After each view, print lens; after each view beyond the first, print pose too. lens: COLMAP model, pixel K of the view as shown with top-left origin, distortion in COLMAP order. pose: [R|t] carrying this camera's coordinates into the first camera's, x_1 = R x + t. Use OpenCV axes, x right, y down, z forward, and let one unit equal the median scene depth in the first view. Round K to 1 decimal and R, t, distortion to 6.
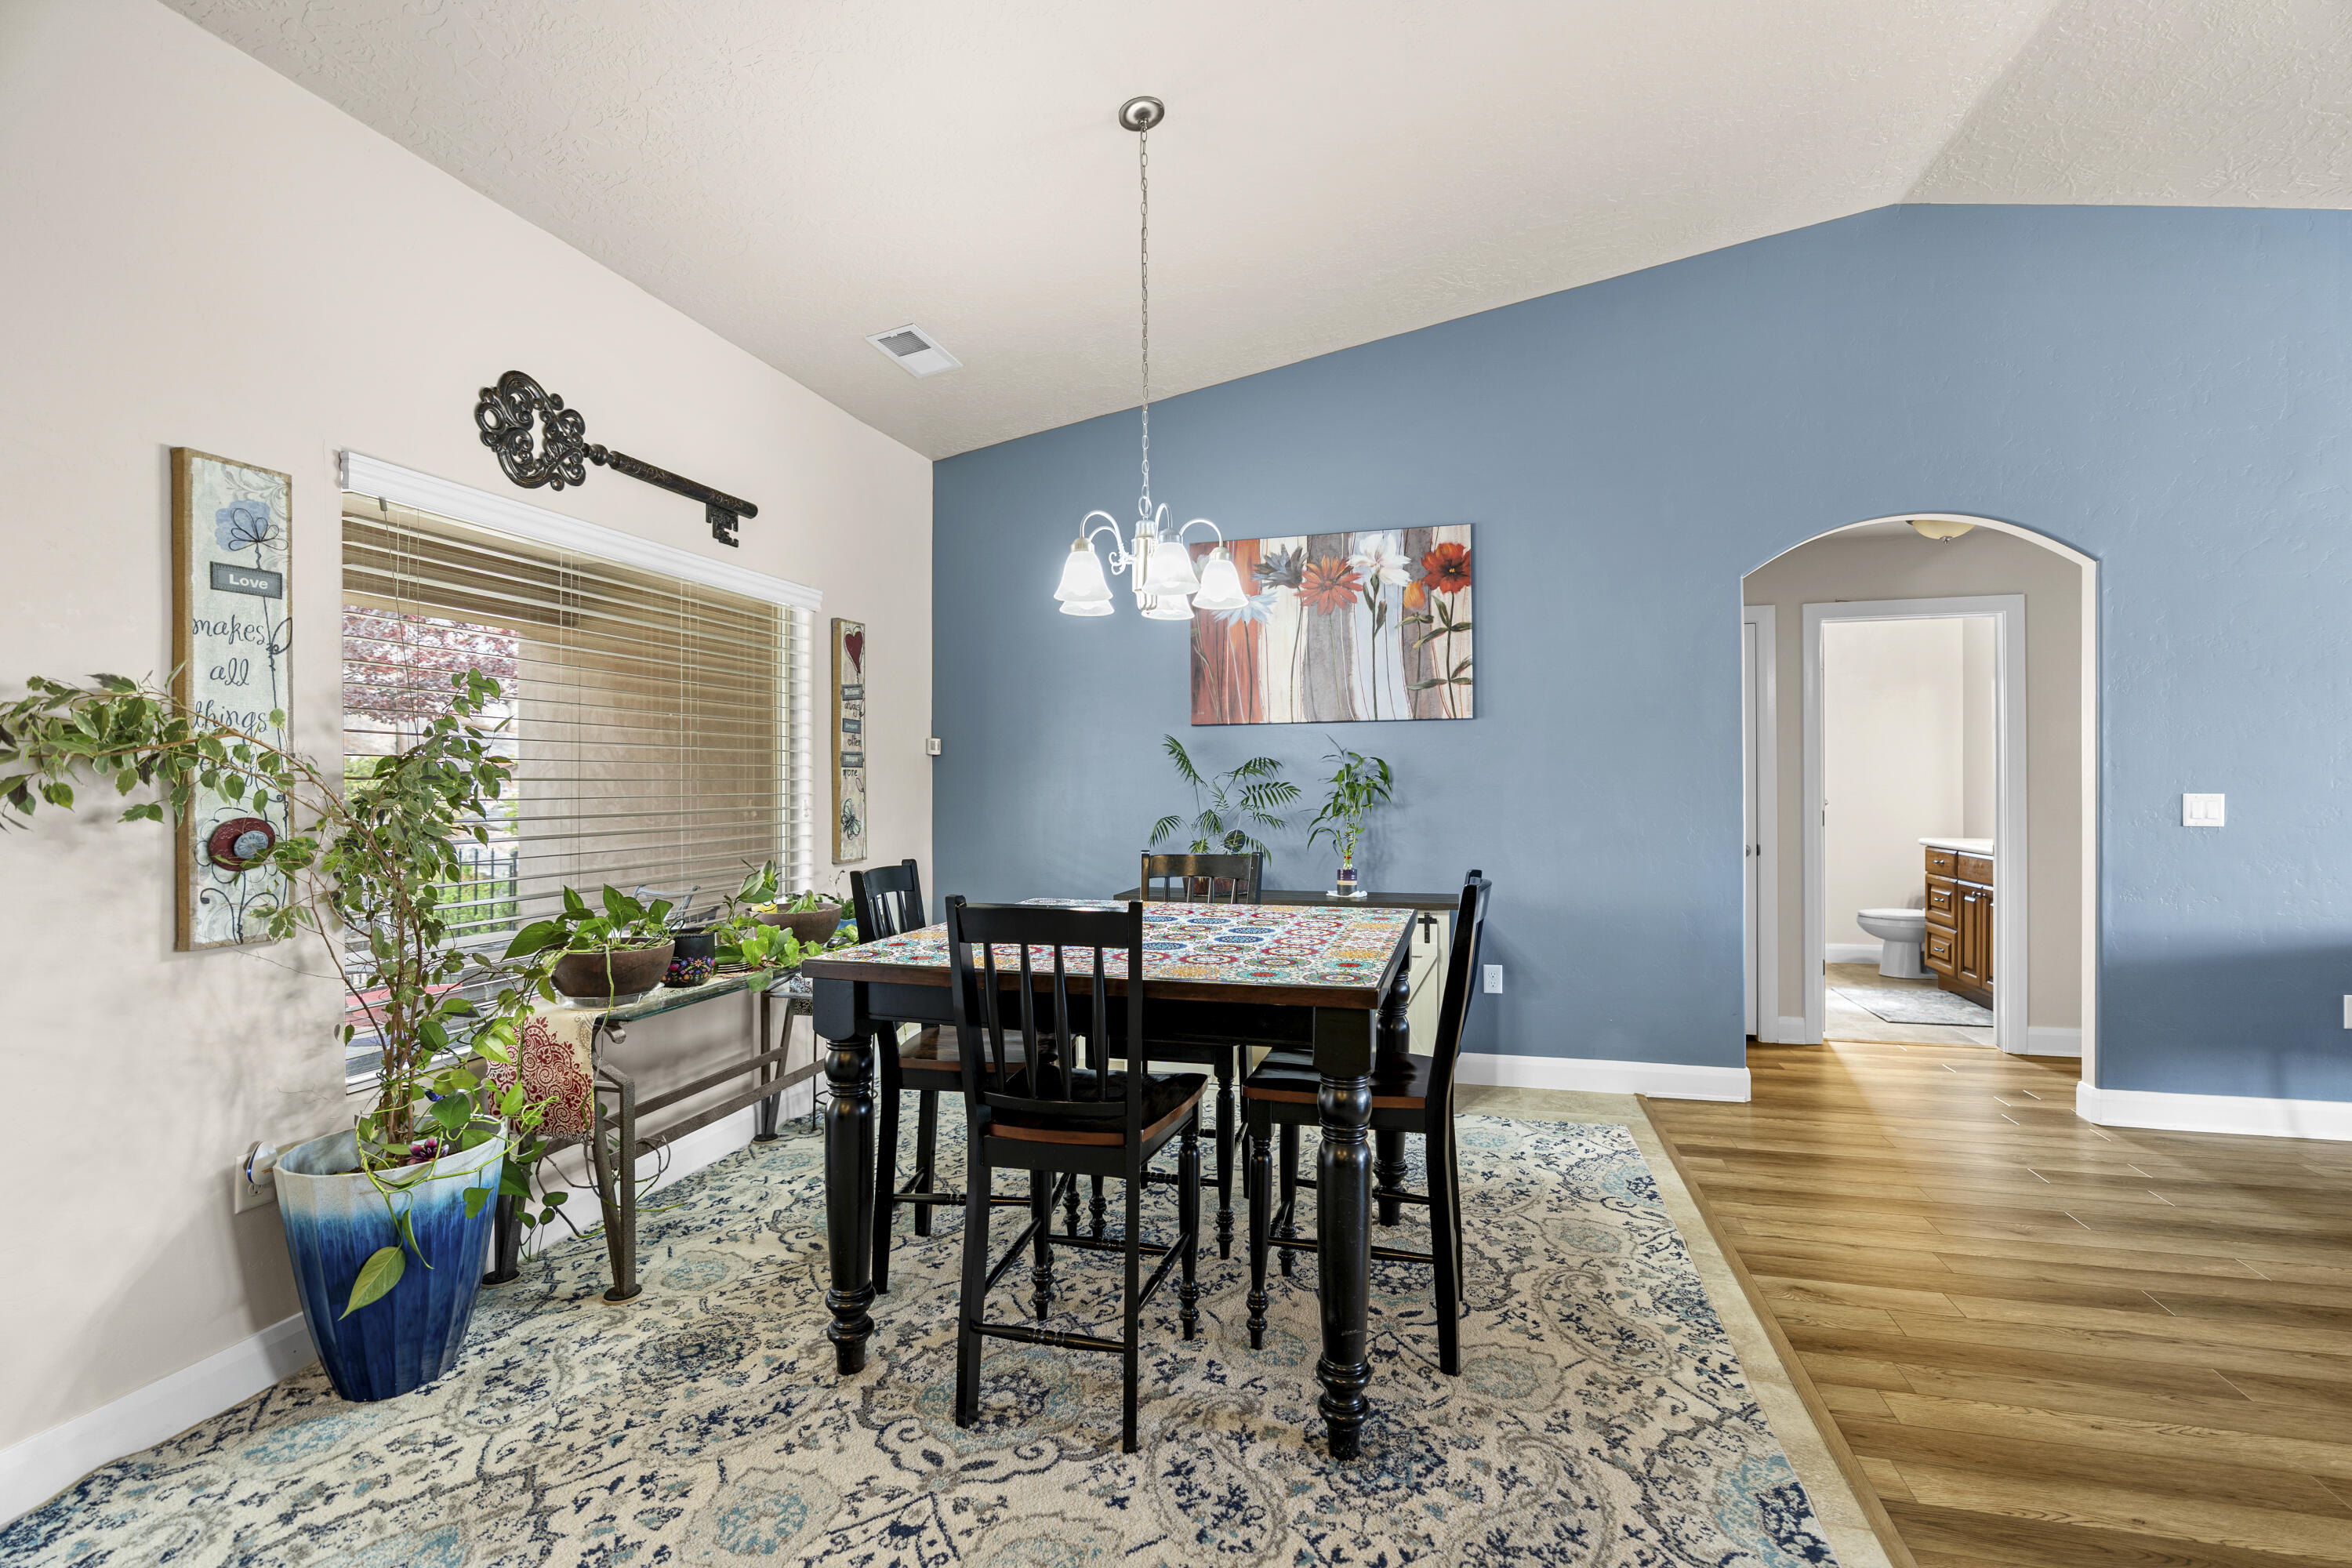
lens RADIAL K [[1061.7, 0, 1185.8], [0, 1061.7, 783.4], [0, 0, 1]] dist [-0.010747, 0.003564]
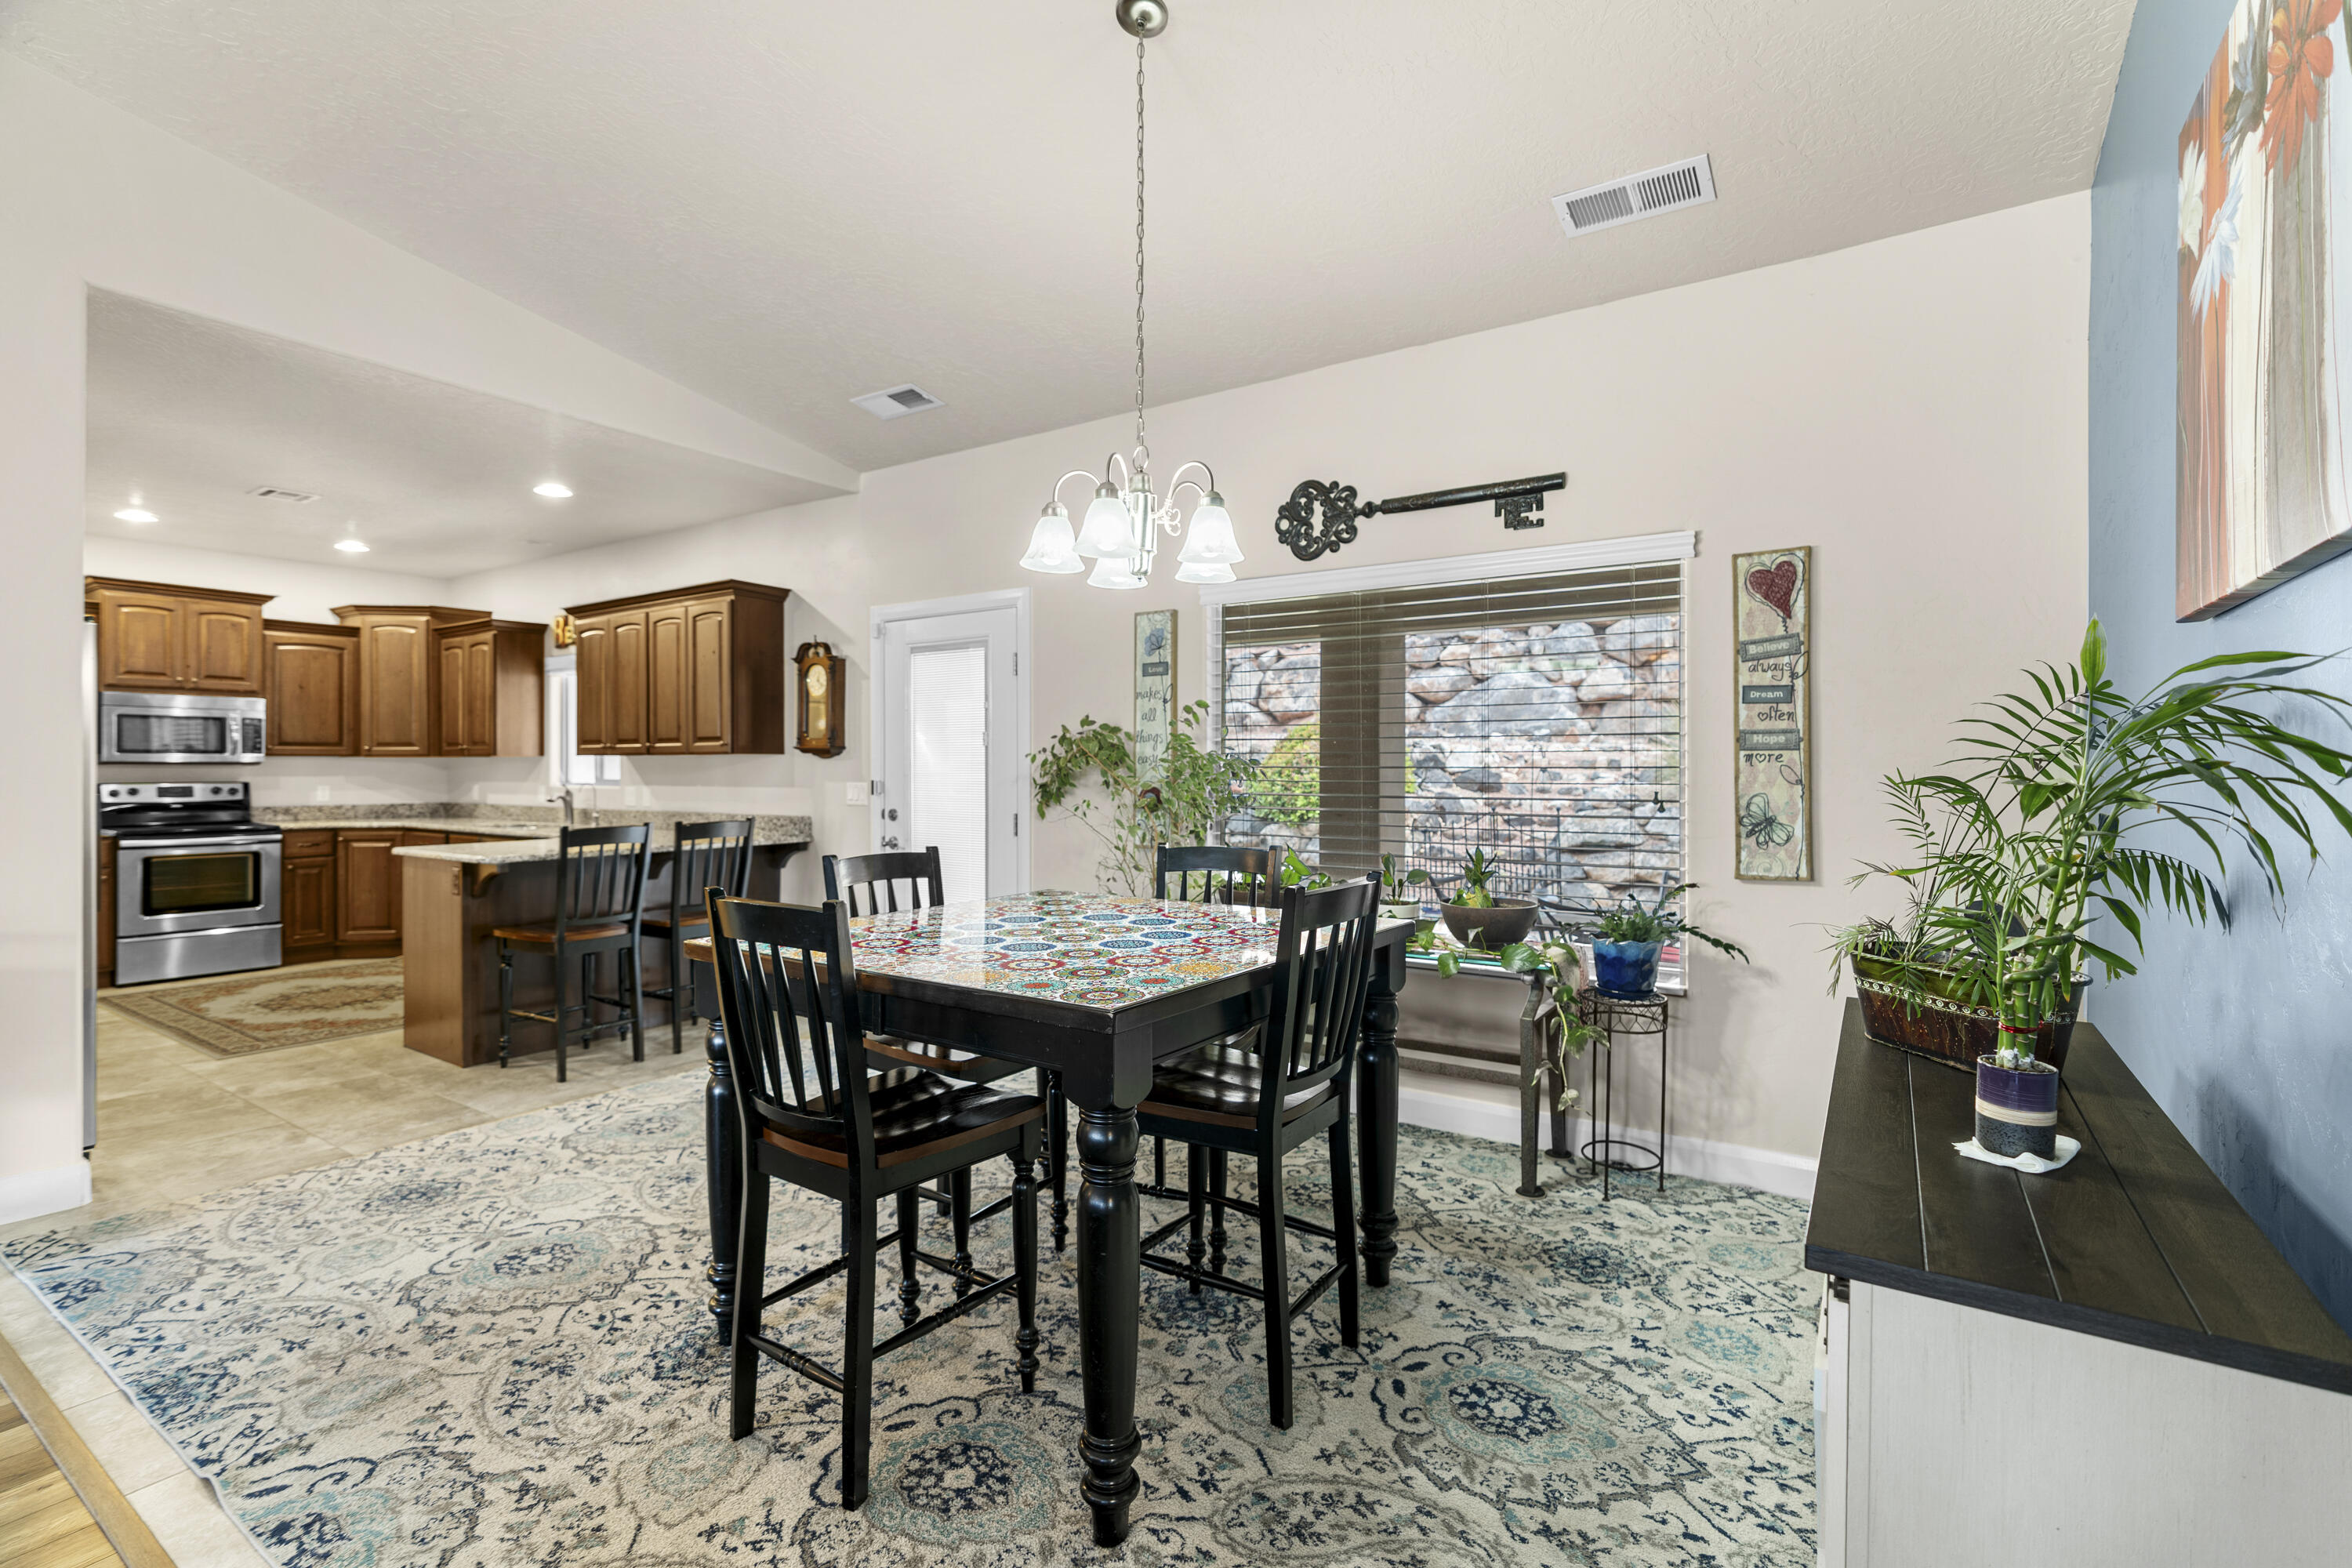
lens RADIAL K [[1061.7, 0, 1186.5], [0, 1061.7, 768.7], [0, 0, 1]] dist [-0.010747, 0.003564]
pose [[-0.326290, 0.003029, -0.945265, 0.934066], [-0.002431, 0.999989, 0.004044, -0.008711], [0.945266, 0.003617, -0.326279, 1.585747]]
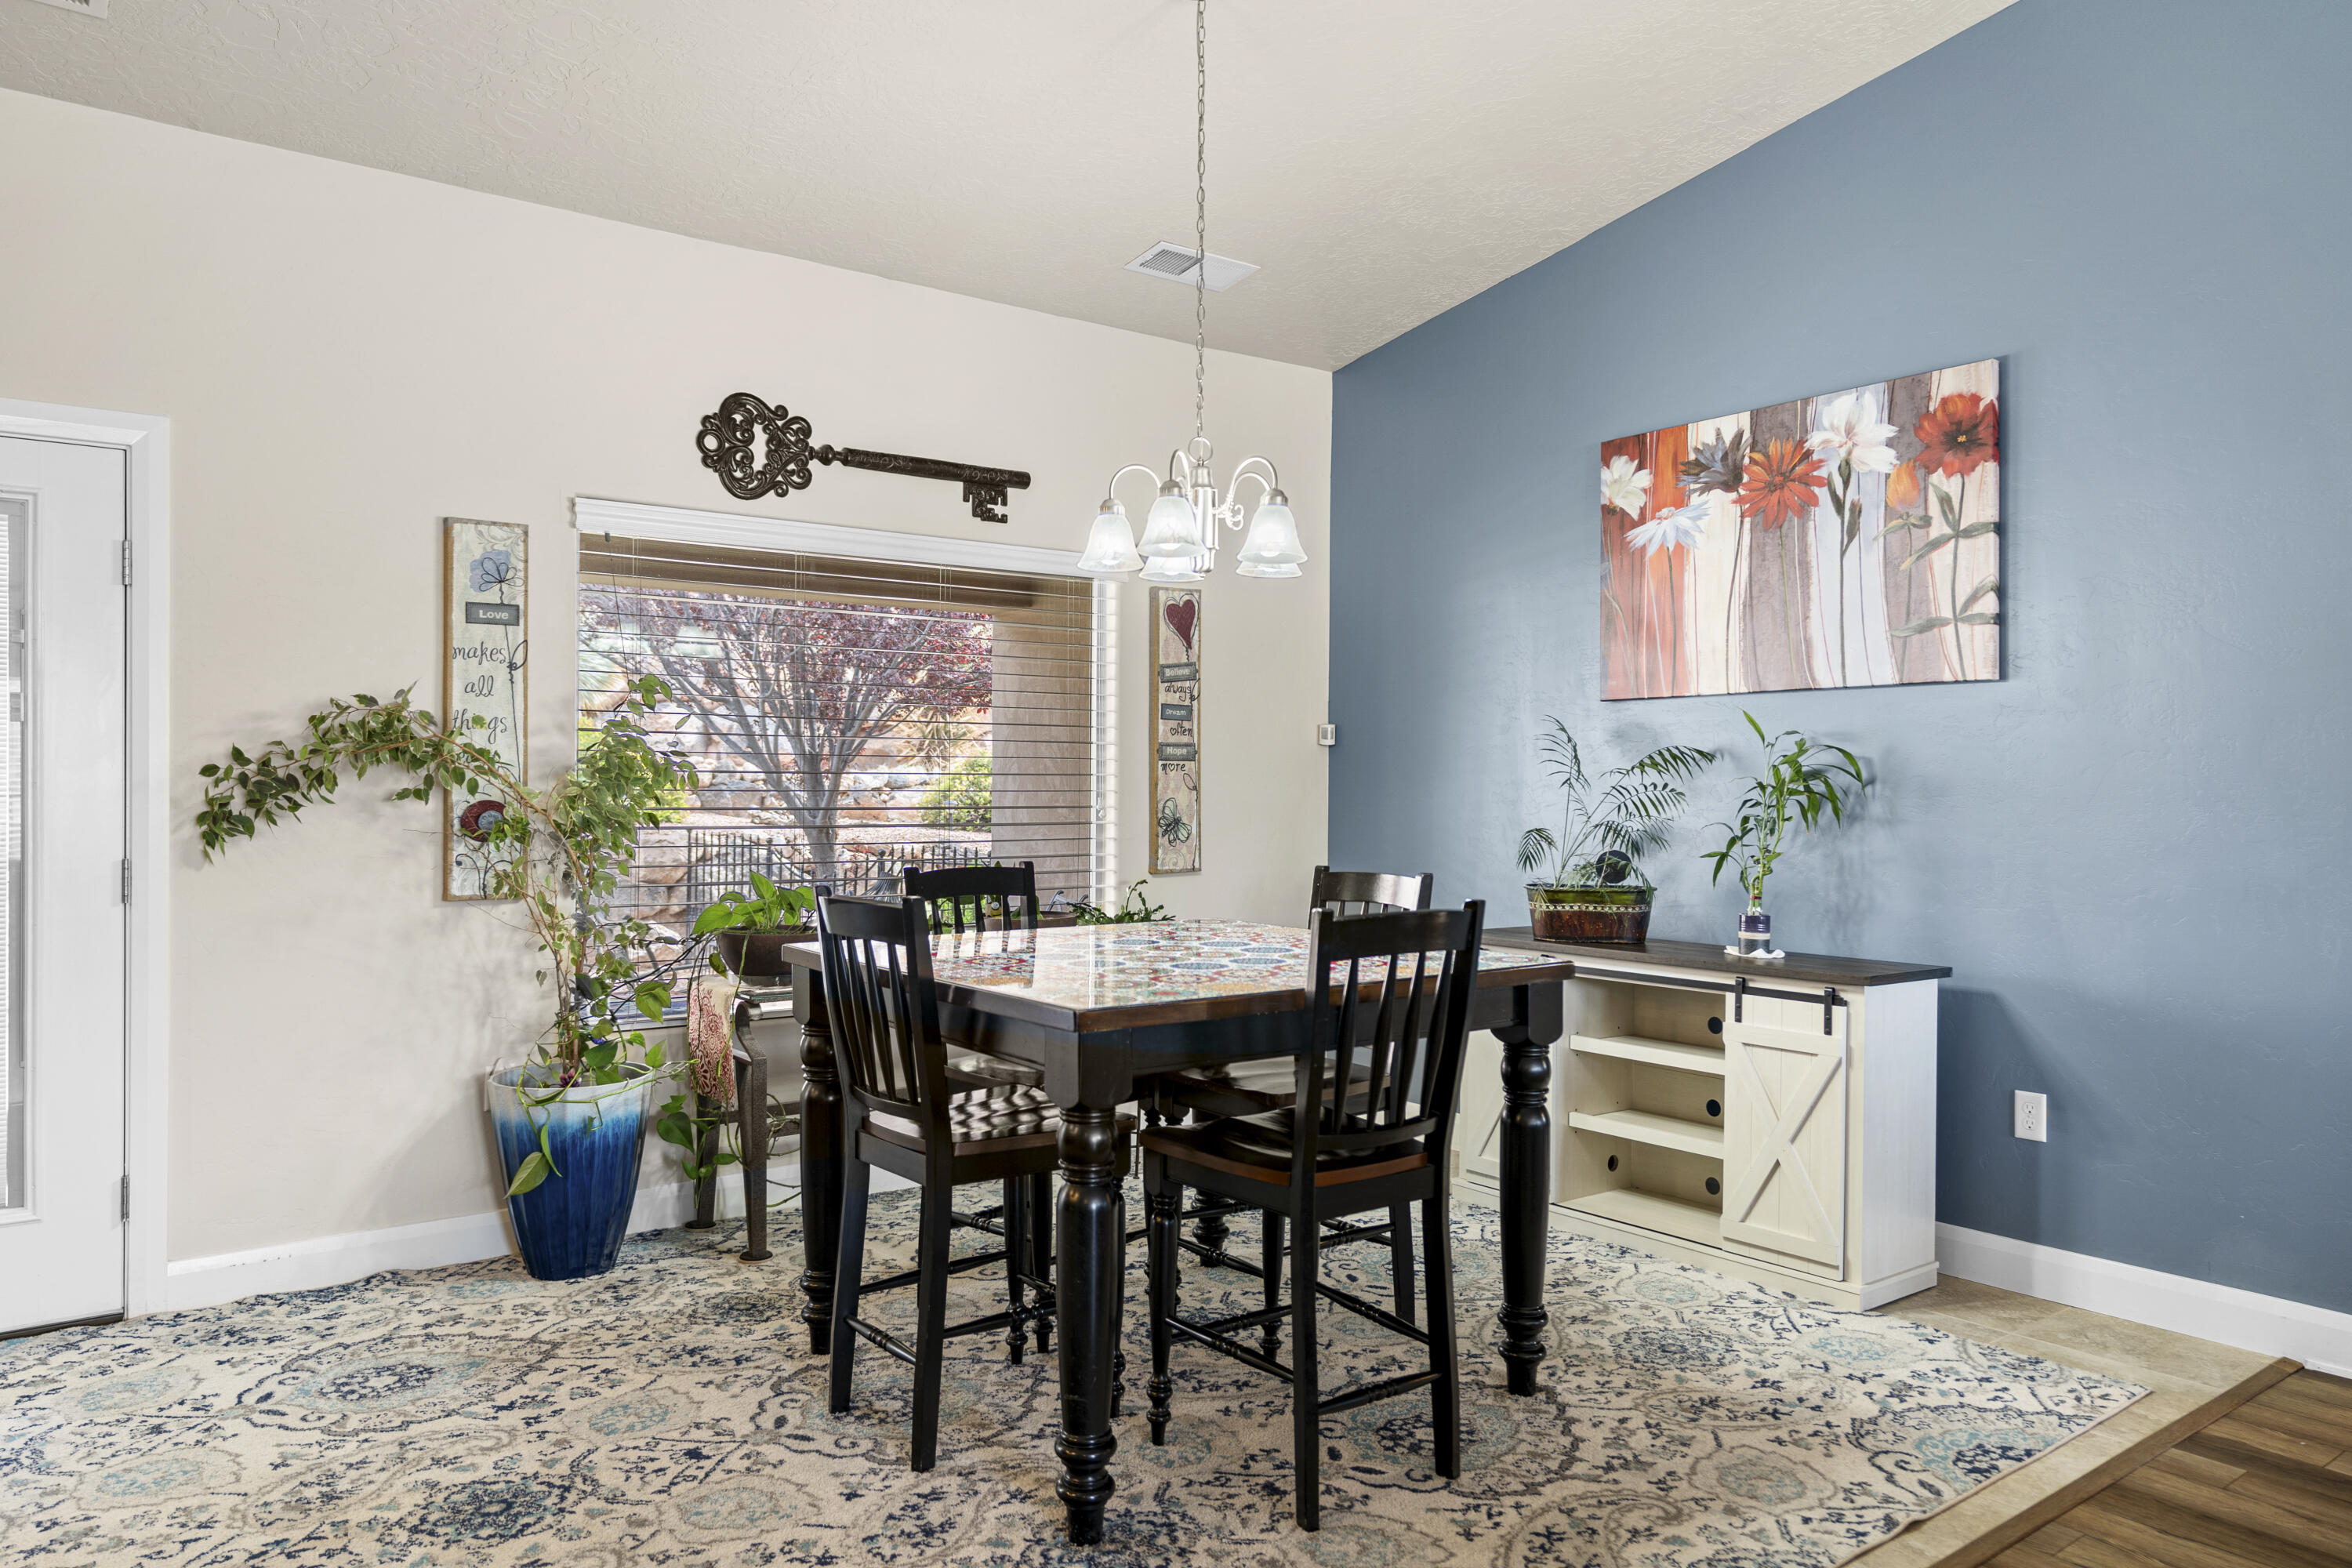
lens RADIAL K [[1592.1, 0, 1183.4], [0, 1592.1, 782.3], [0, 0, 1]] dist [-0.001127, 0.001107]
pose [[0.787706, 0.008174, -0.615997, 0.873056], [-0.009392, 0.999955, 0.001259, 0.000489], [0.615980, 0.004794, 0.787747, 0.003305]]
